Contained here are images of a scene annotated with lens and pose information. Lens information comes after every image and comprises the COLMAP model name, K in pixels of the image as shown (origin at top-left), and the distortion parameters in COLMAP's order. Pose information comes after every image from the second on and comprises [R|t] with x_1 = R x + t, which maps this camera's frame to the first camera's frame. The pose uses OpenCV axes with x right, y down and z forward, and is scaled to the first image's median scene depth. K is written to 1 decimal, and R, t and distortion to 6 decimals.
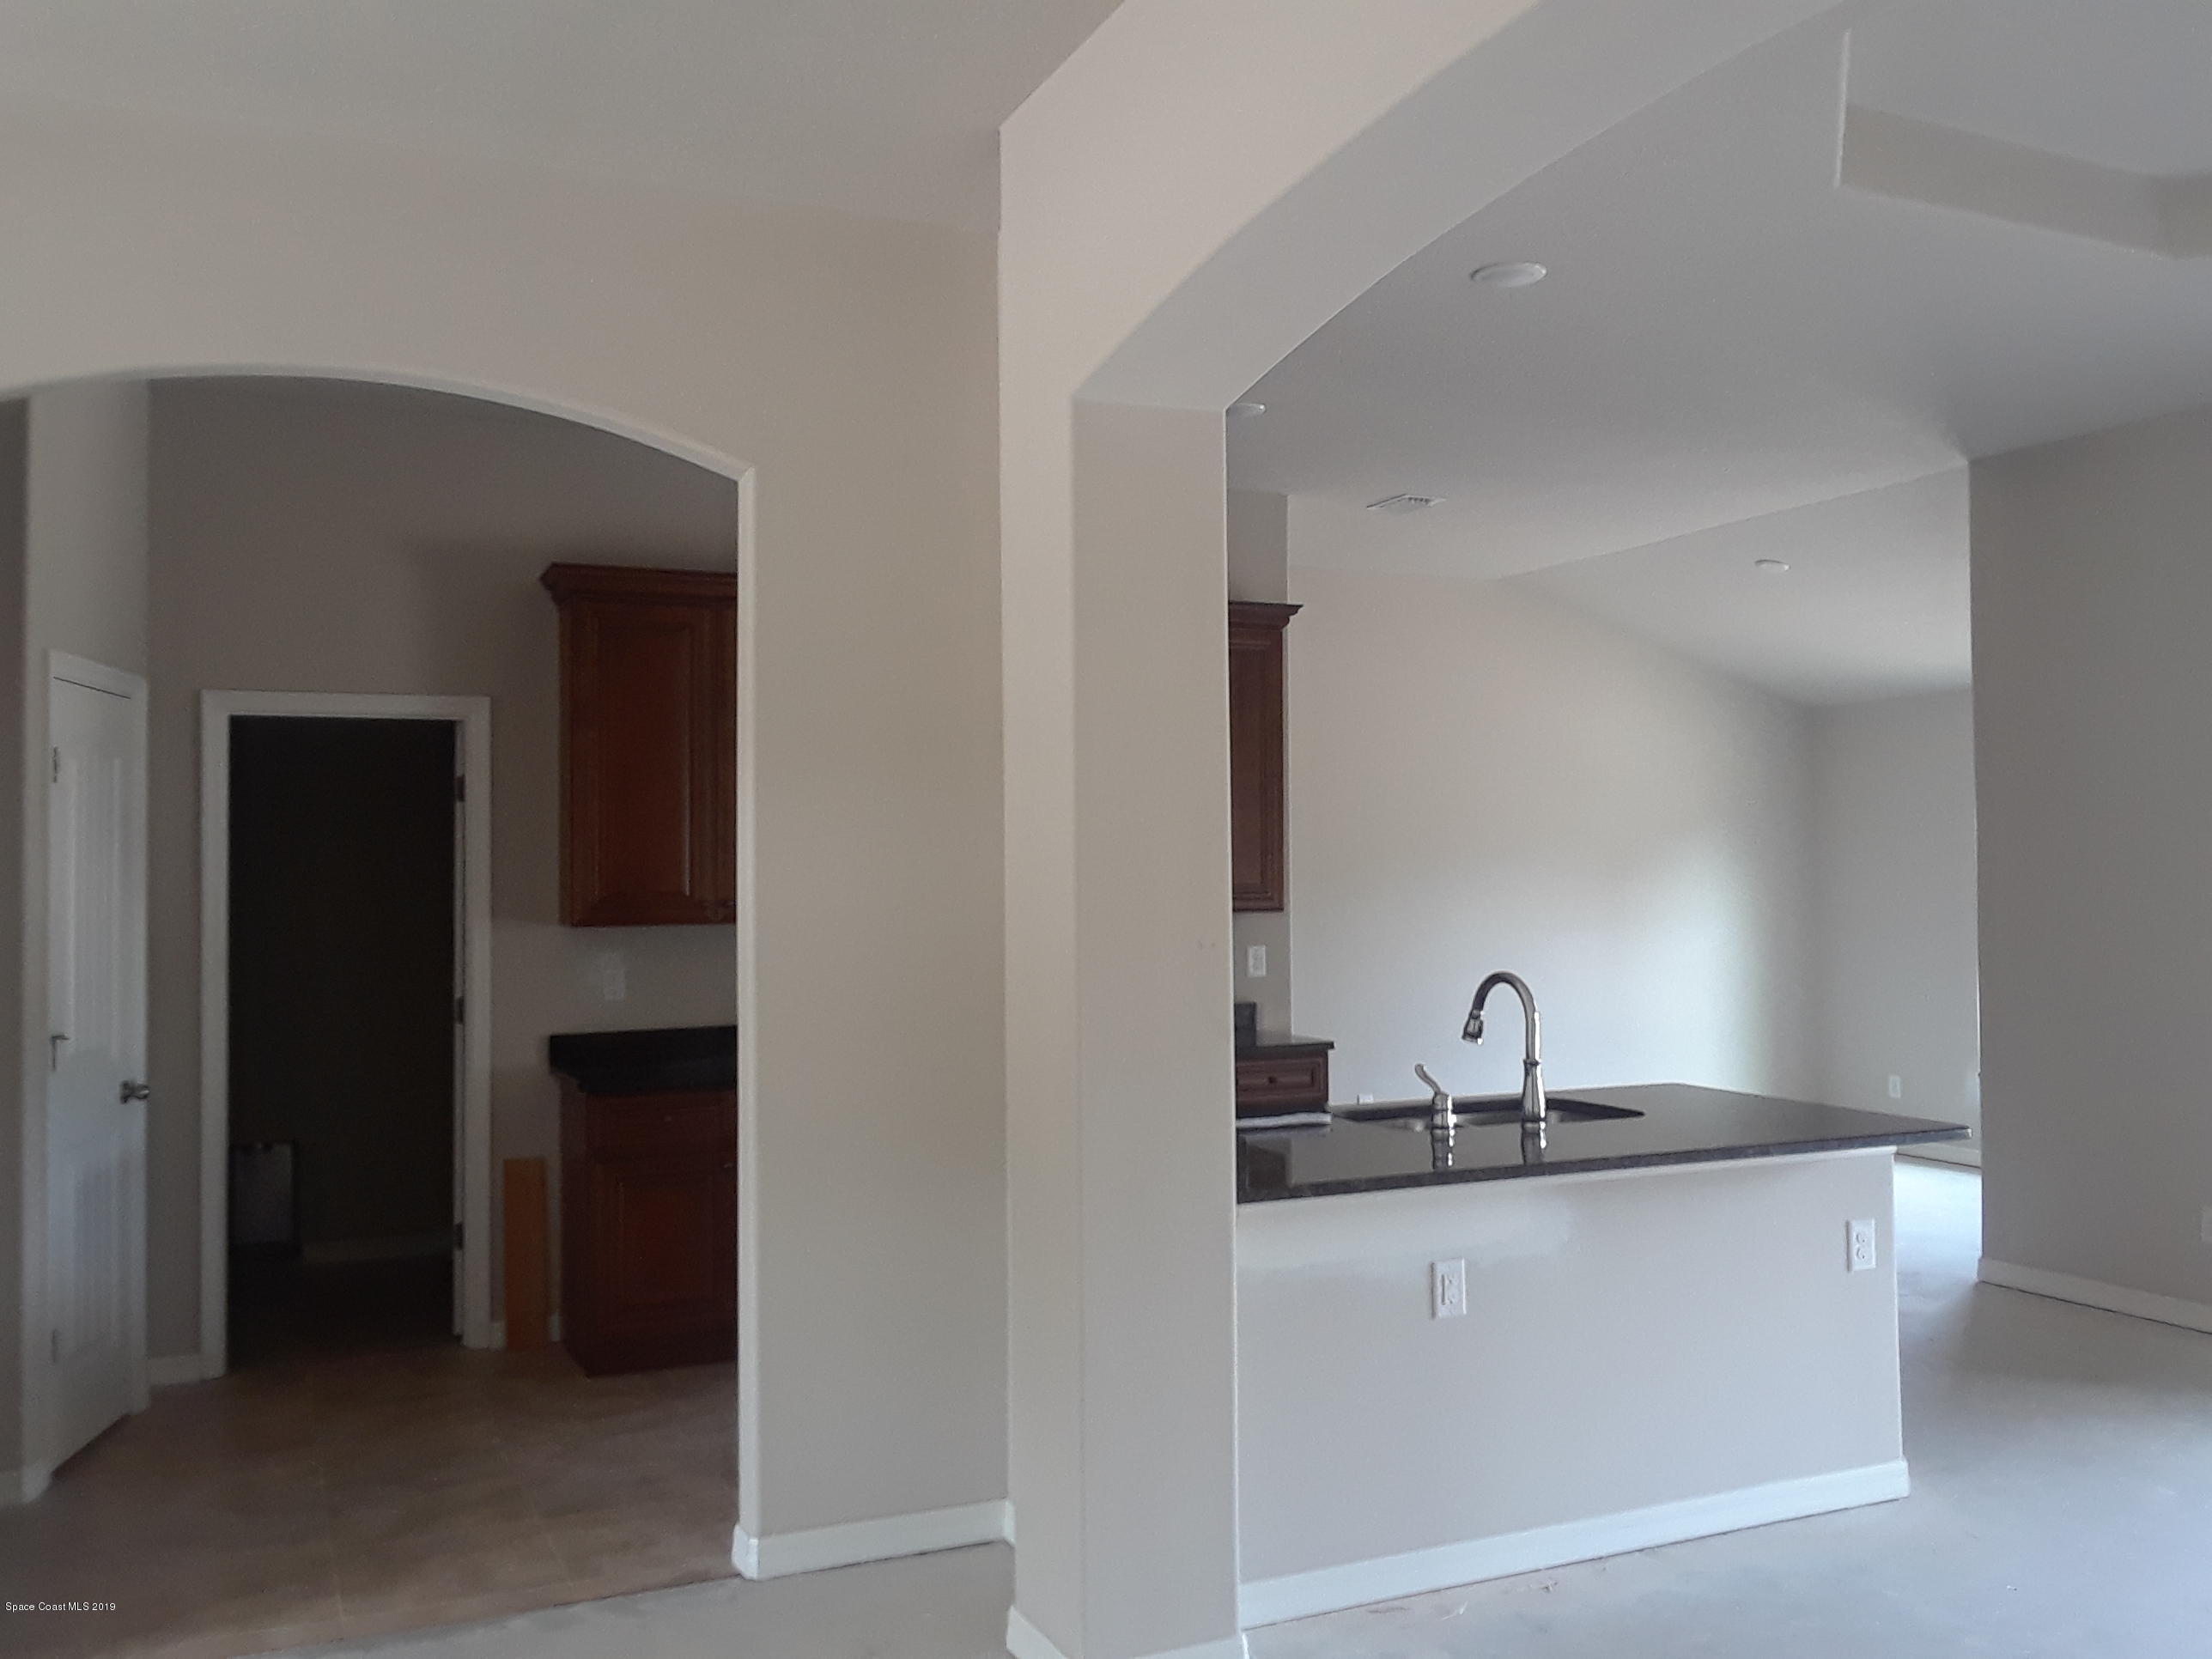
lens RADIAL K [[1924.7, 0, 1106.0], [0, 1924.7, 829.5], [0, 0, 1]] dist [0.048294, -0.003245]
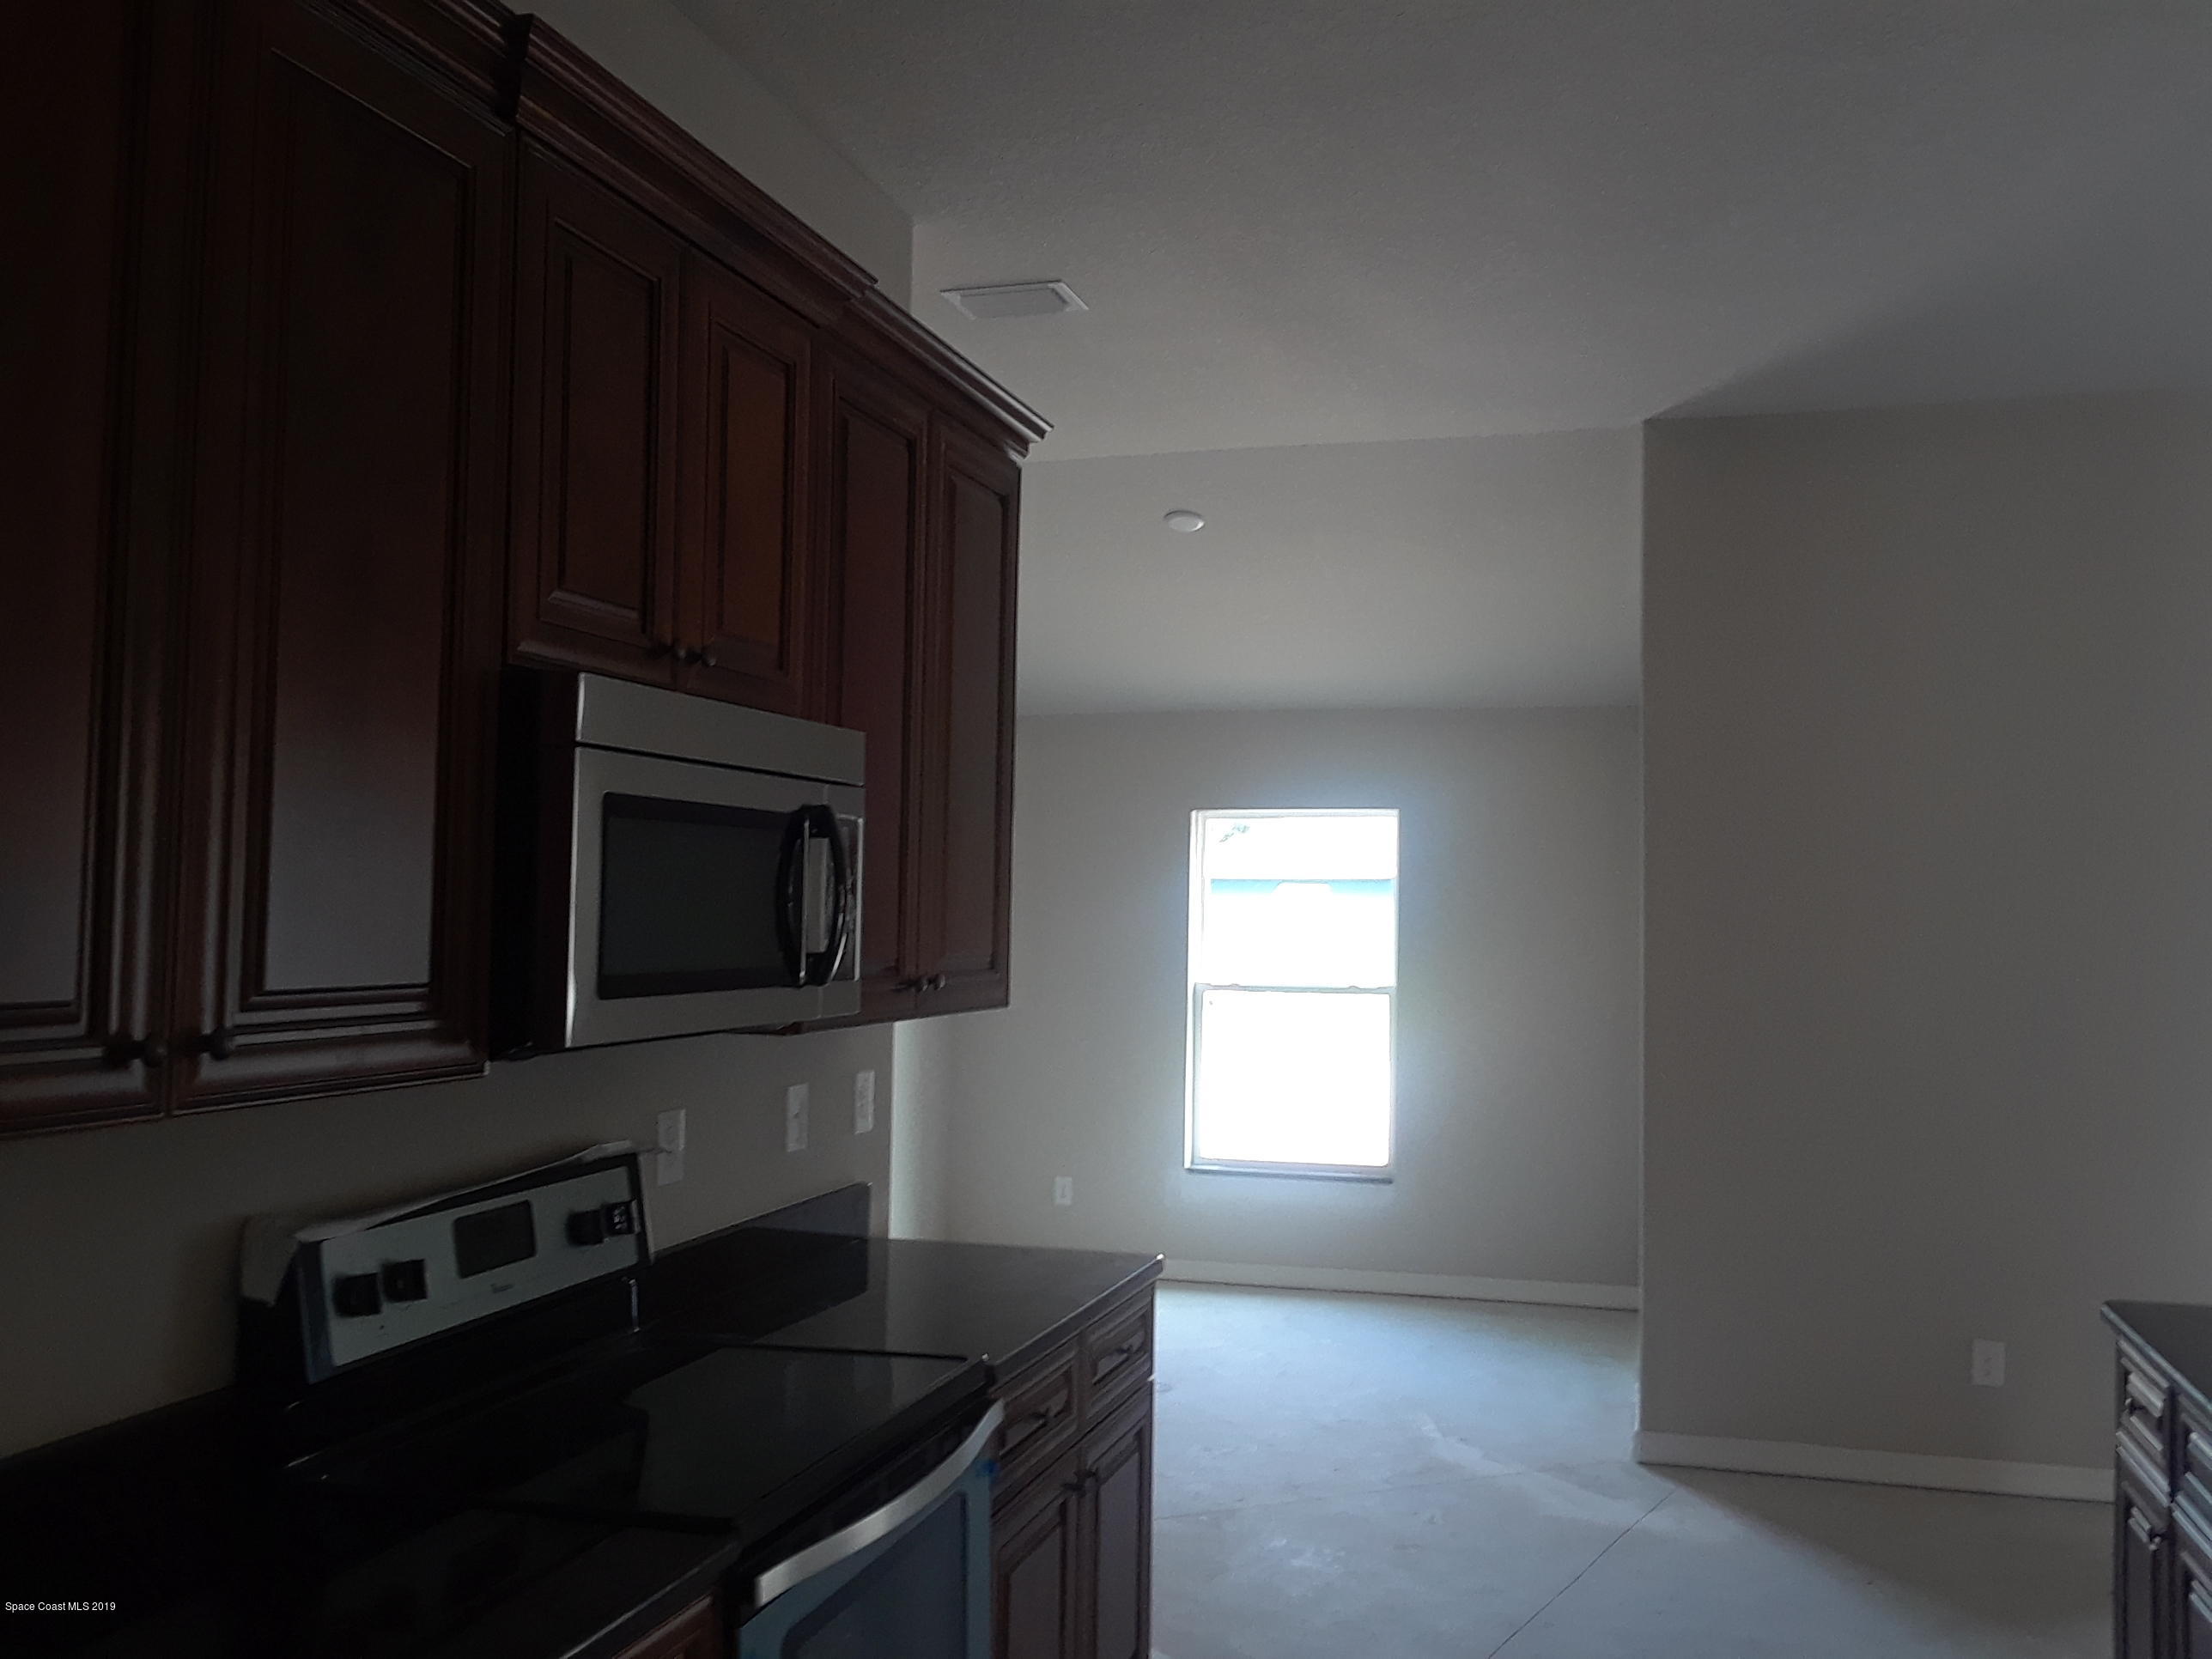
lens RADIAL K [[1954.7, 0, 1103.4], [0, 1954.7, 838.5], [0, 0, 1]] dist [0.069315, 0.011443]
pose [[0.631943, 0.043003, 0.773821, -0.302899], [-0.034146, 0.999035, -0.027634, 0.010587], [-0.774262, -0.008960, 0.632802, 0.647456]]
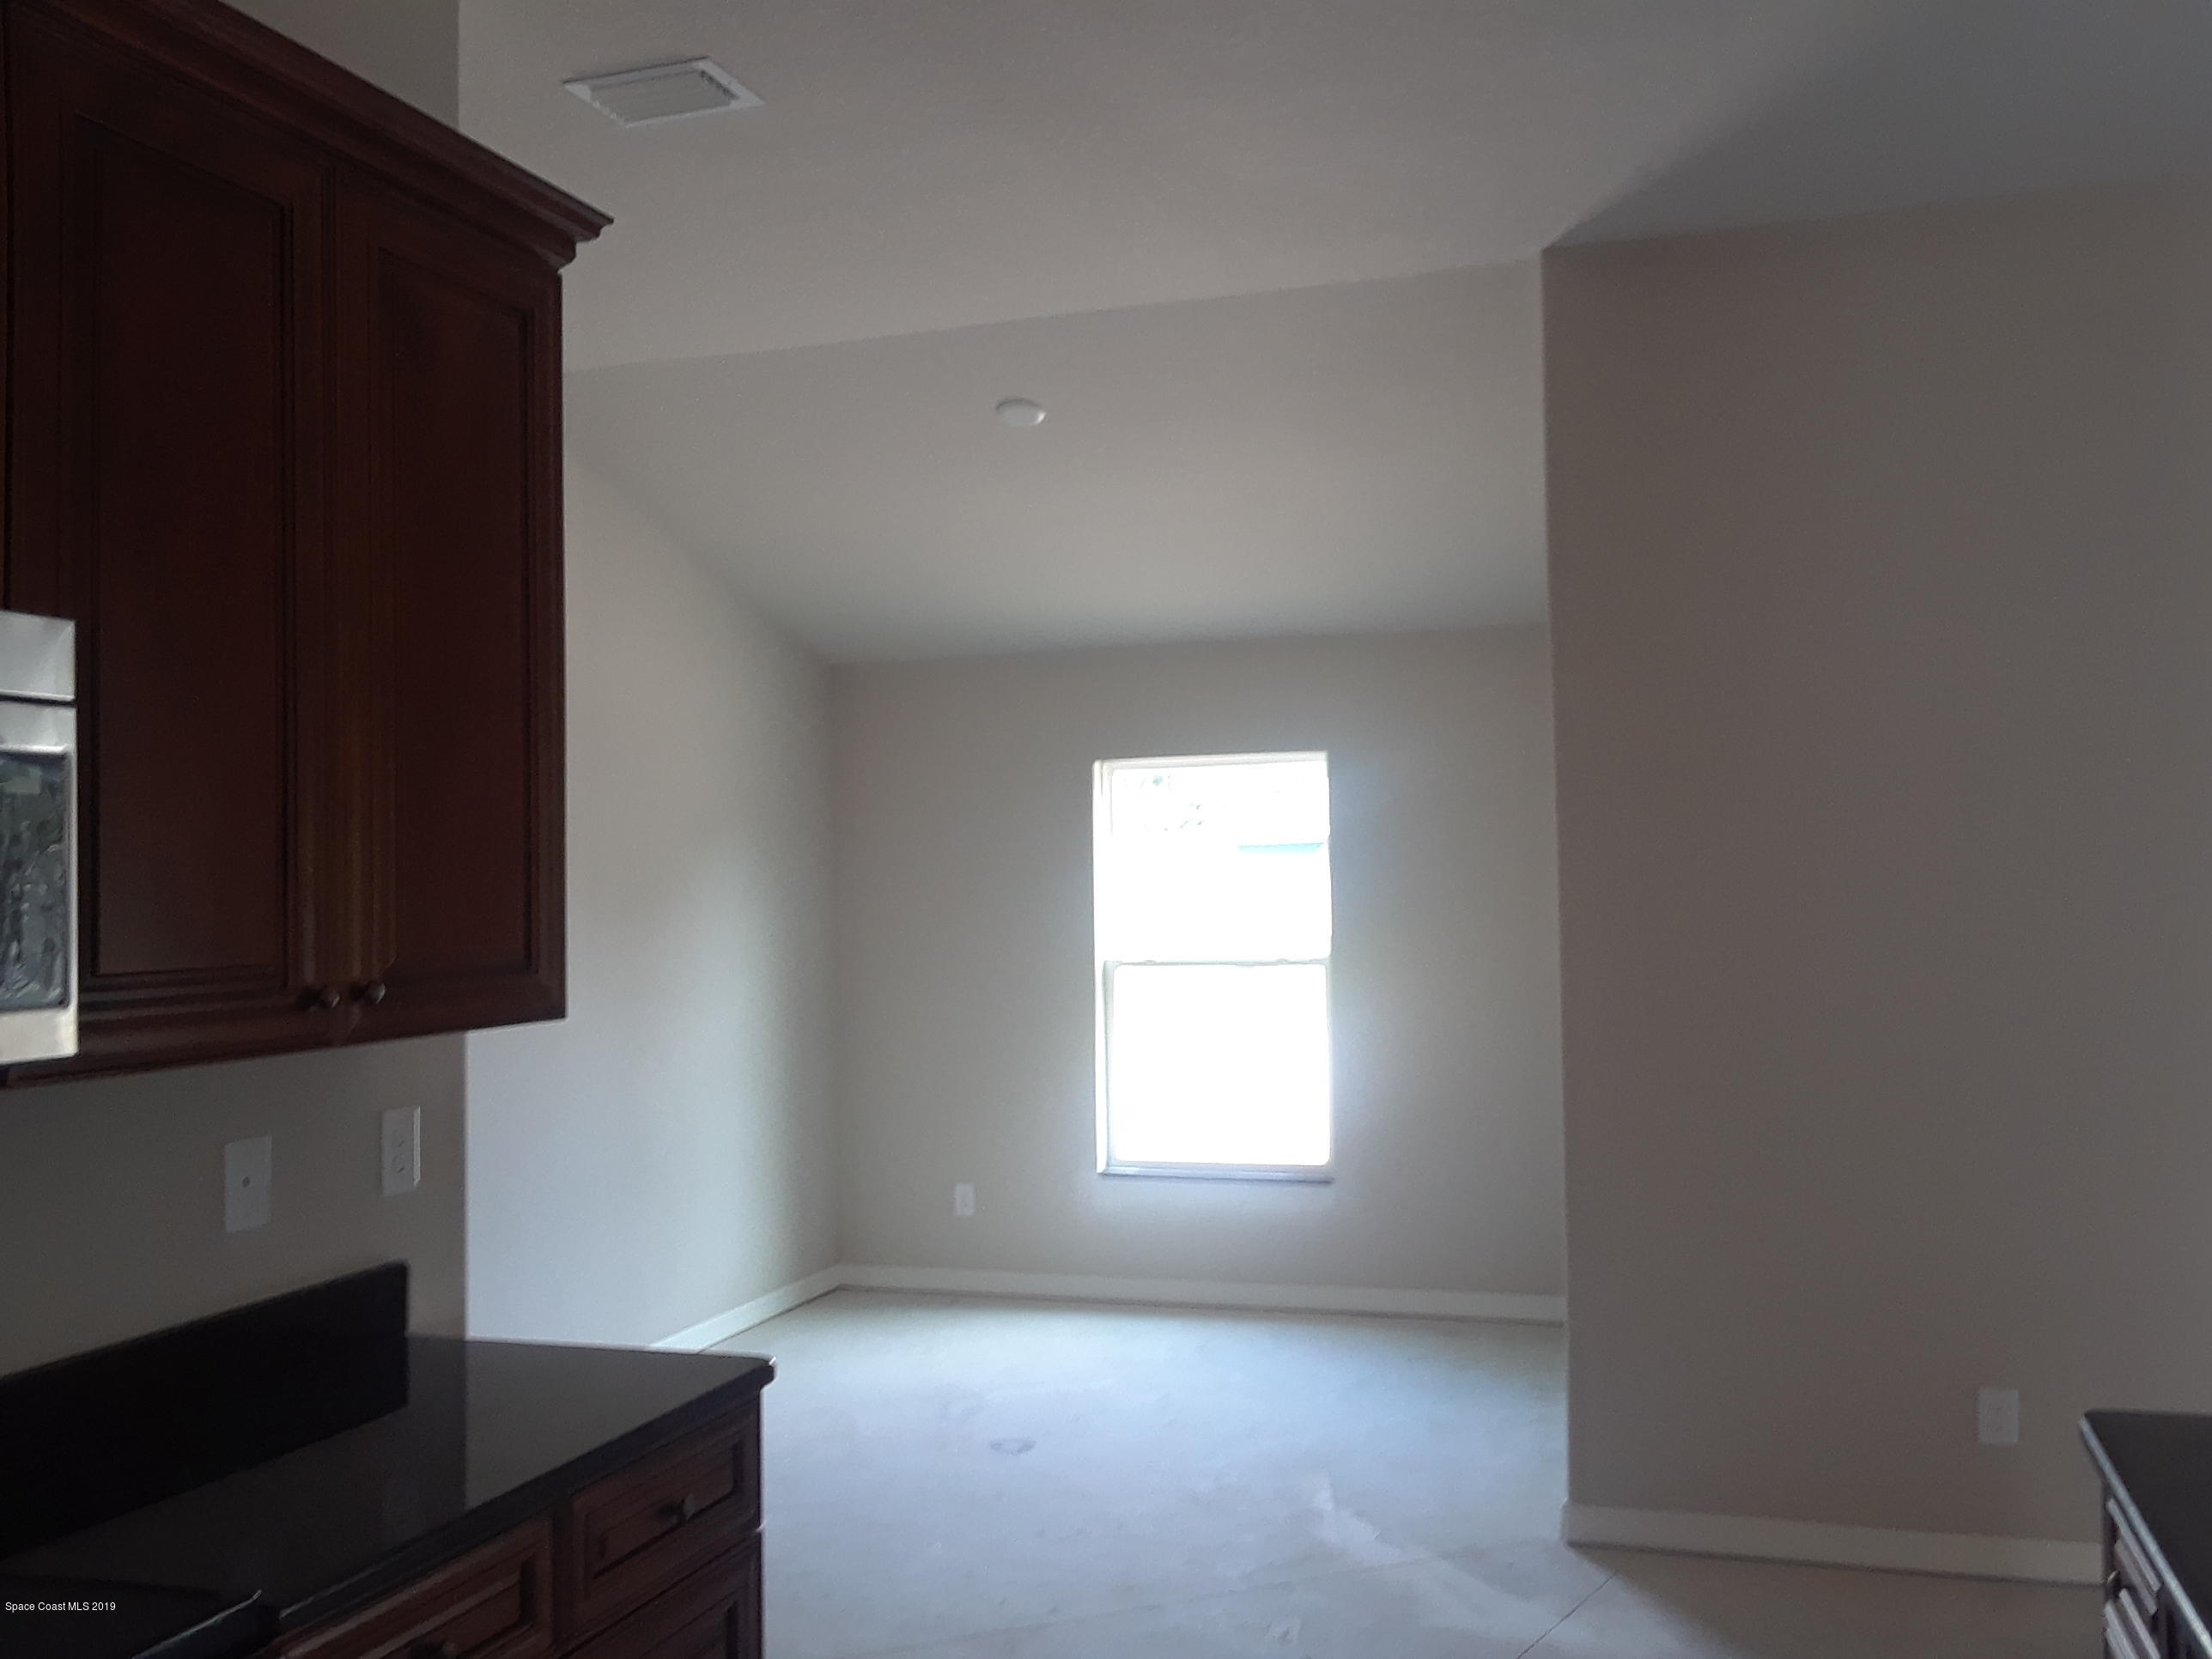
lens RADIAL K [[1924.7, 0, 1106.0], [0, 1924.7, 829.5], [0, 0, 1]] dist [0.048294, -0.003245]
pose [[0.668848, 0.014122, 0.743265, -0.117367], [-0.001831, 0.999848, -0.017349, 0.012145], [-0.743397, 0.010243, 0.668772, 0.669522]]
